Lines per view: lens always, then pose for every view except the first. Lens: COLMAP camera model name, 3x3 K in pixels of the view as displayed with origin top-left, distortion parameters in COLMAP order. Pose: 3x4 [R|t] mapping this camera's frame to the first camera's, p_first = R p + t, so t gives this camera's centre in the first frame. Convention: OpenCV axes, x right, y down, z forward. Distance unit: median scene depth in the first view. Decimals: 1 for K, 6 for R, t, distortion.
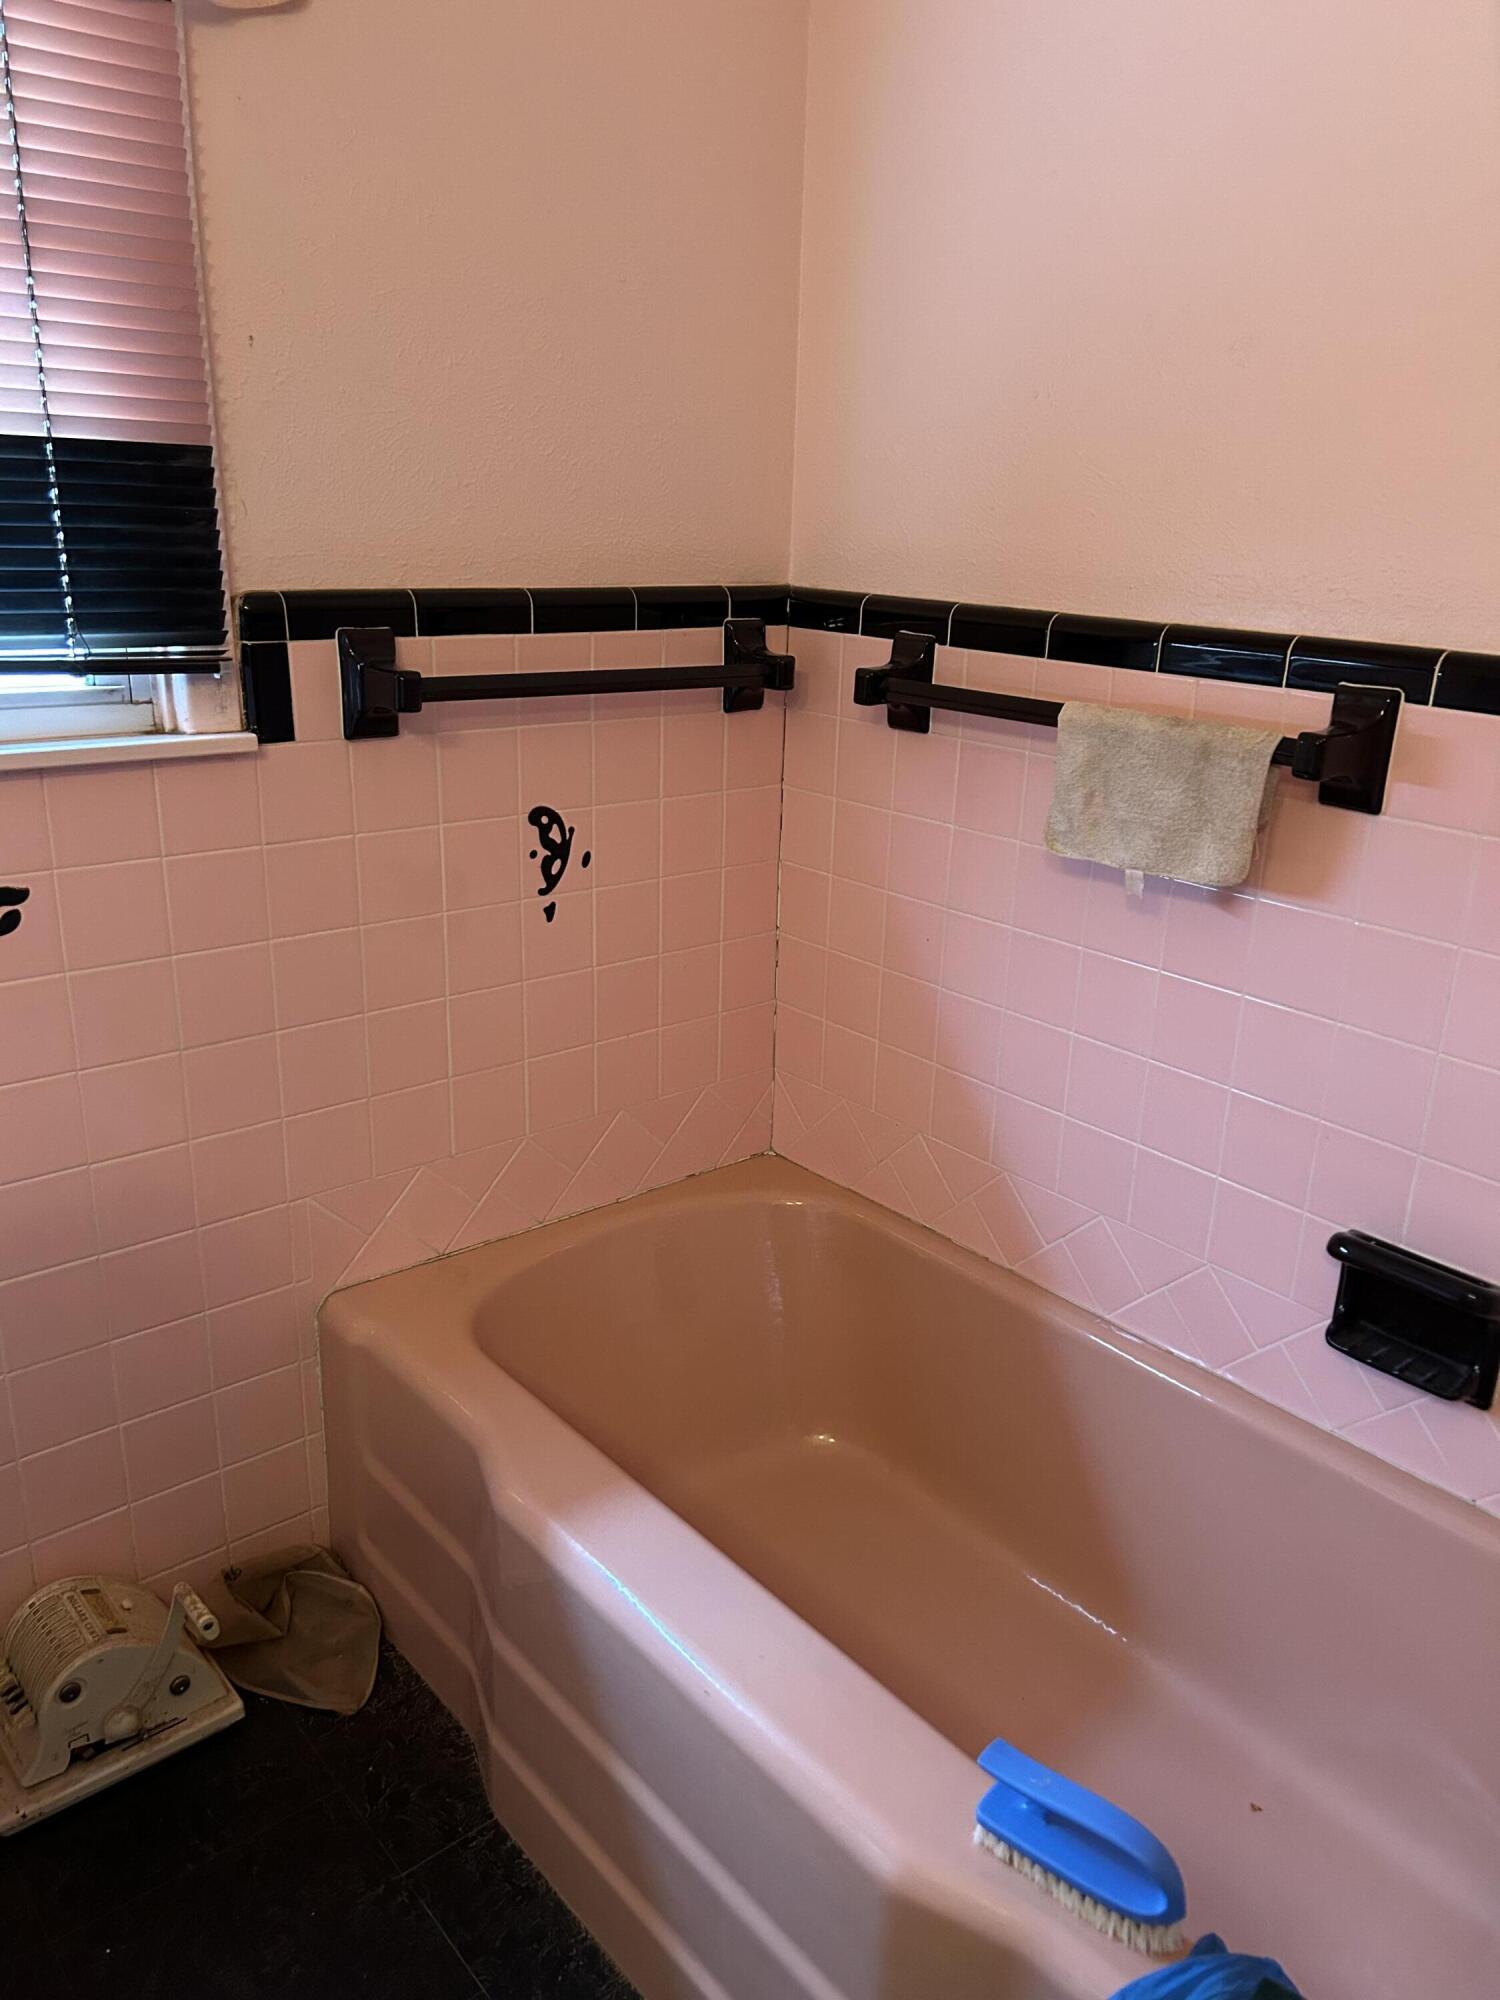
lens RADIAL K [[1494.1, 0, 750.2], [0, 1494.1, 1015.5], [0, 0, 1]] dist [0.014972, 0.001243]
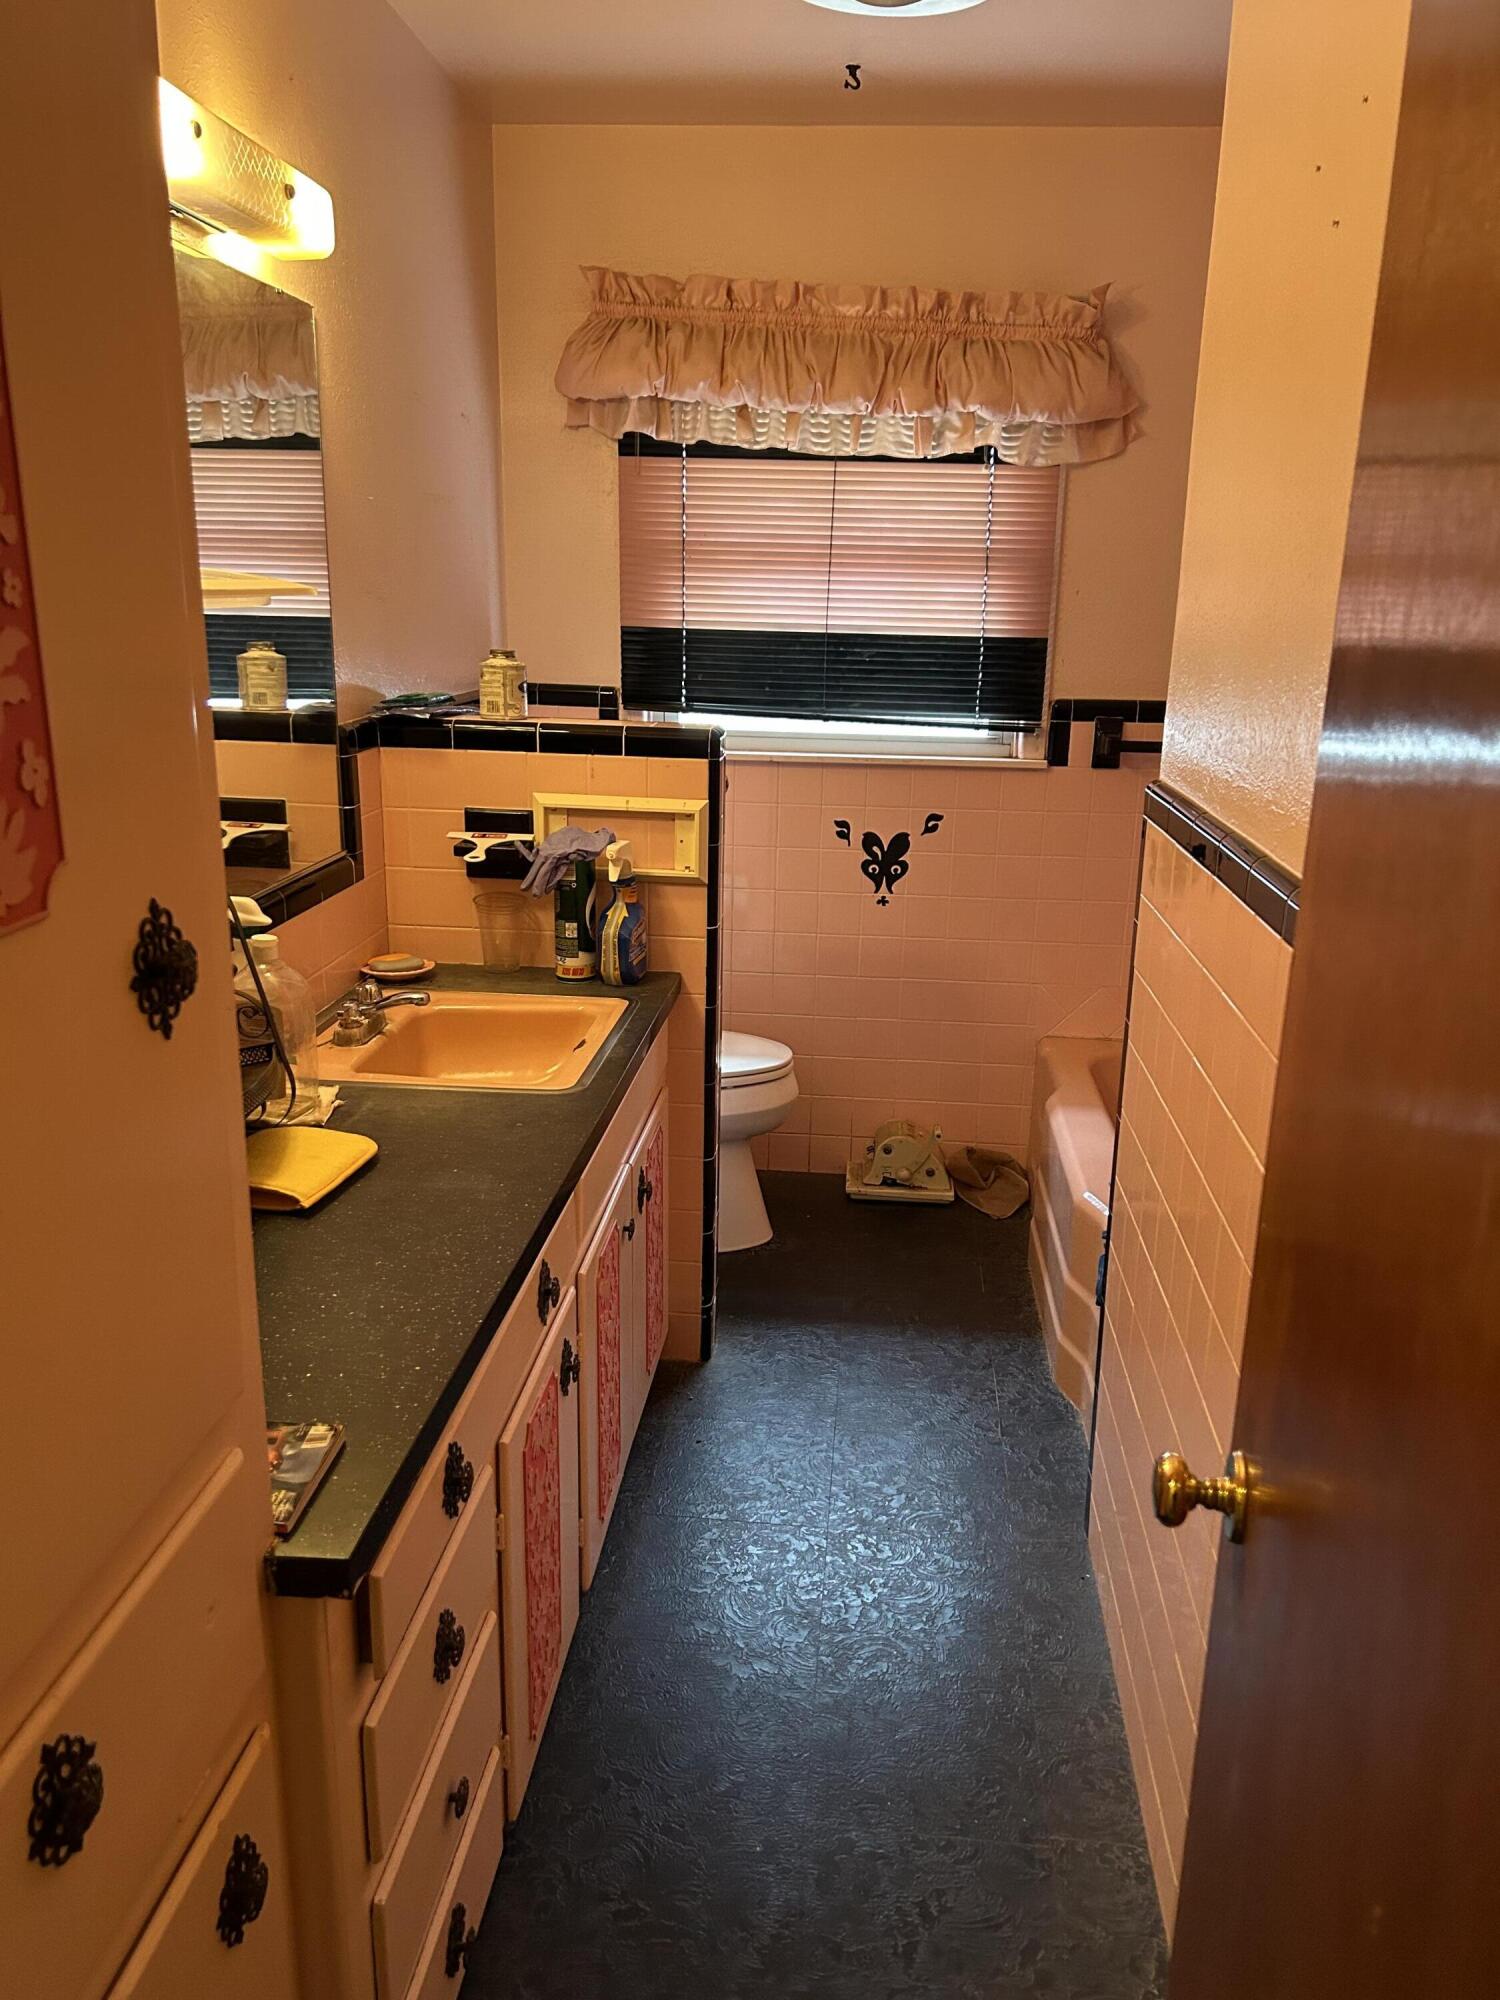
lens RADIAL K [[1494.1, 0, 747.1], [0, 1494.1, 998.4], [0, 0, 1]] dist [0.014972, 0.001243]
pose [[0.713867, 0.178802, -0.677070, 0.932825], [-0.222111, 0.974745, 0.023231, 0.207492], [0.664124, 0.133801, 0.735552, -0.904026]]
